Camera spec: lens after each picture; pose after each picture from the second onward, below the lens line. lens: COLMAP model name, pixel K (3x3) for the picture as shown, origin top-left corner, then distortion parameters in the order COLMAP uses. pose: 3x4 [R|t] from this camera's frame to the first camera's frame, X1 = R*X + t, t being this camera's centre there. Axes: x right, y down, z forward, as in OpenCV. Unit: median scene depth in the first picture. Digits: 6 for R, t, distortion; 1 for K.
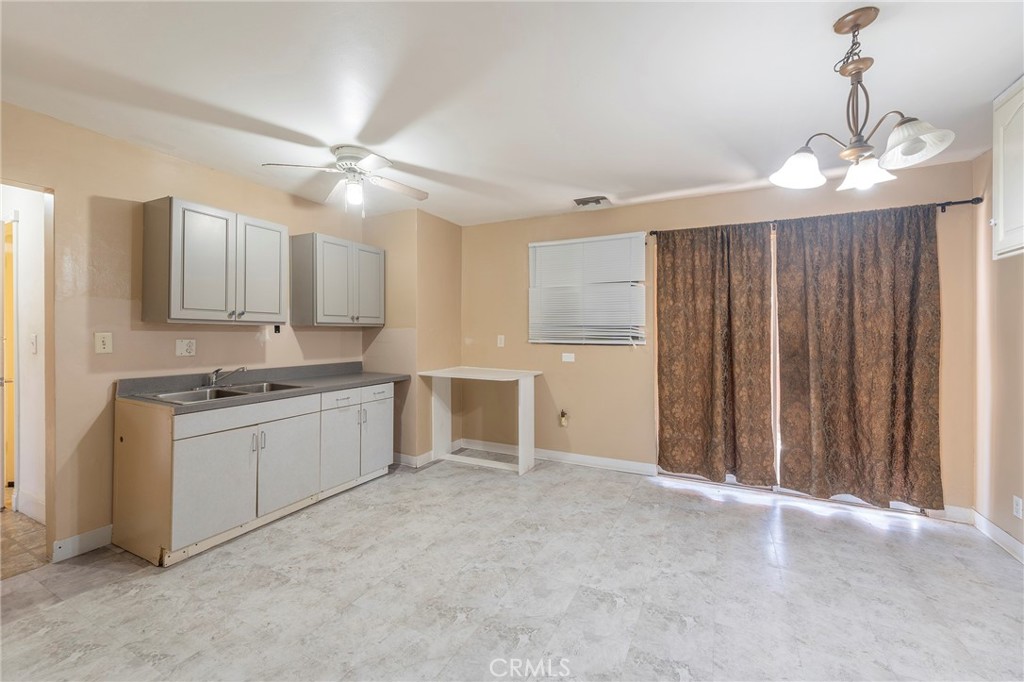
lens RADIAL K [[416.2, 0, 513.6], [0, 416.2, 335.1], [0, 0, 1]] dist [-0.000339, -0.000693]
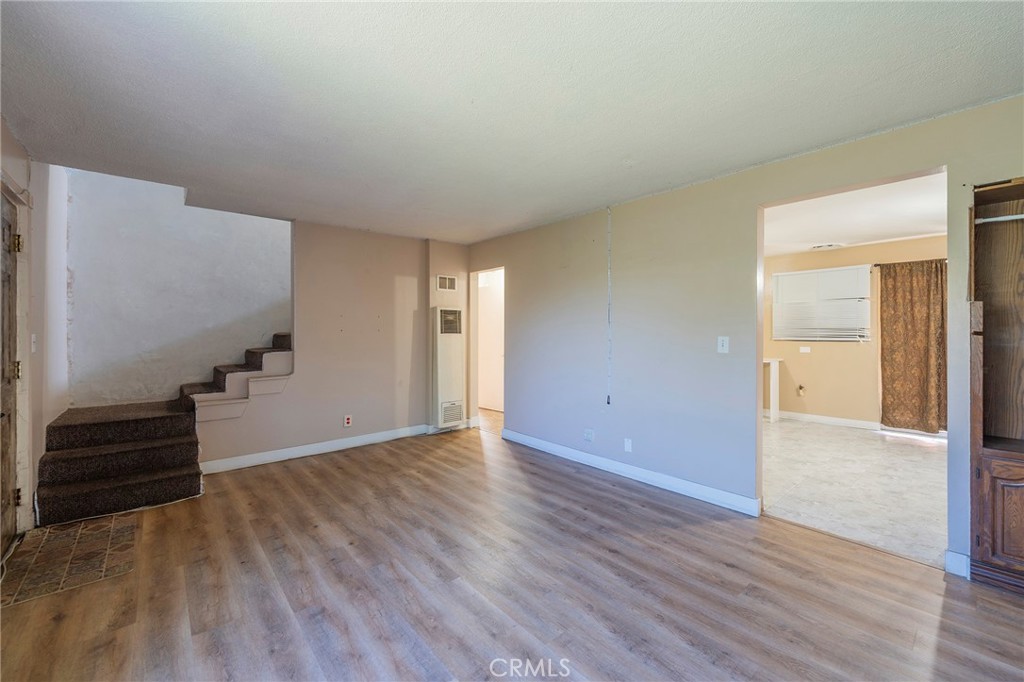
lens RADIAL K [[412.4, 0, 515.0], [0, 412.4, 337.3], [0, 0, 1]] dist [-0.001460, -0.000509]
pose [[0.925143, 0.001106, -0.379618, -0.330417], [-0.001289, 0.999999, -0.000228, 0.013395], [0.379618, 0.000700, 0.925143, -0.929933]]
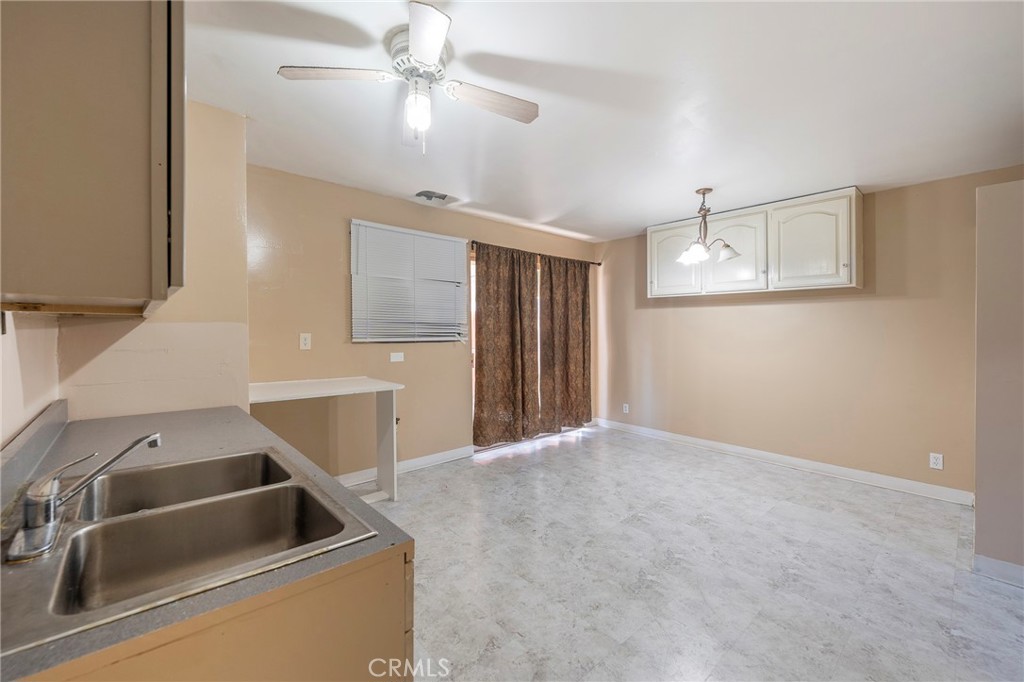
lens RADIAL K [[416.2, 0, 513.6], [0, 416.2, 335.1], [0, 0, 1]] dist [-0.000339, -0.000693]
pose [[0.369428, -0.016111, 0.929120, -0.758931], [0.005406, 0.999870, 0.015188, -0.008752], [-0.929244, -0.000588, 0.369467, 0.531162]]
